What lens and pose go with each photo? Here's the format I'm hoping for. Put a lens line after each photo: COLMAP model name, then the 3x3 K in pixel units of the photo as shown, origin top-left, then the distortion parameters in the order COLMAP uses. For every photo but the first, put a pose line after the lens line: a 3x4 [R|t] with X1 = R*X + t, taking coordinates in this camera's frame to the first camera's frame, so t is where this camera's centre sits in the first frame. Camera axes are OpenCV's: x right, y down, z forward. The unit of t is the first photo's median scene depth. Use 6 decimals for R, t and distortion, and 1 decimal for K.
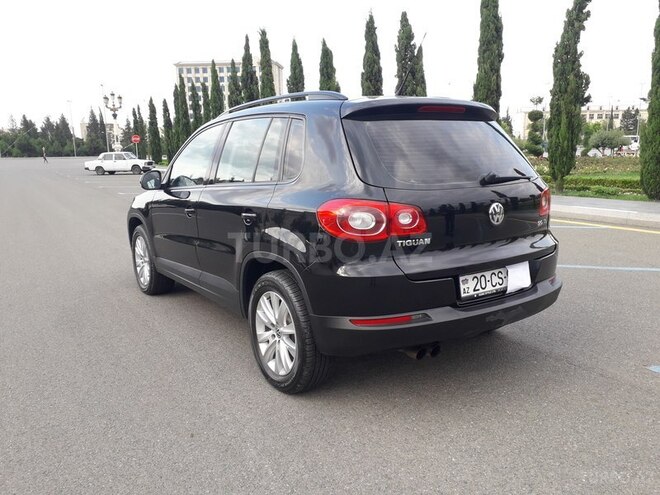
lens RADIAL K [[523.3, 0, 340.5], [0, 523.3, 249.6], [0, 0, 1]] dist [0.018135, -0.017399]
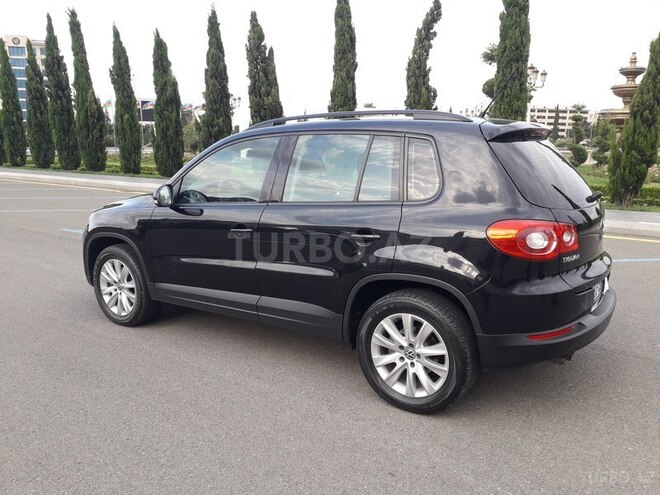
lens RADIAL K [[523.3, 0, 340.5], [0, 523.3, 249.6], [0, 0, 1]] dist [0.018135, -0.017399]
pose [[0.932337, -0.049085, 0.358244, -0.138626], [0.047636, 0.998782, 0.012873, -0.013816], [-0.358440, 0.005063, 0.933539, 0.029465]]
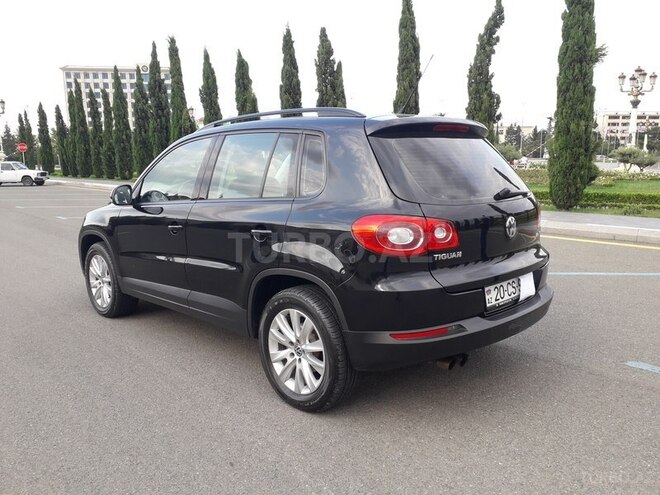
lens RADIAL K [[523.3, 0, 340.5], [0, 523.3, 249.6], [0, 0, 1]] dist [0.018135, -0.017399]
pose [[0.983620, -0.022053, 0.178901, -0.050365], [0.025843, 0.999488, -0.018882, -0.002515], [-0.178393, 0.023196, 0.983686, 0.003543]]
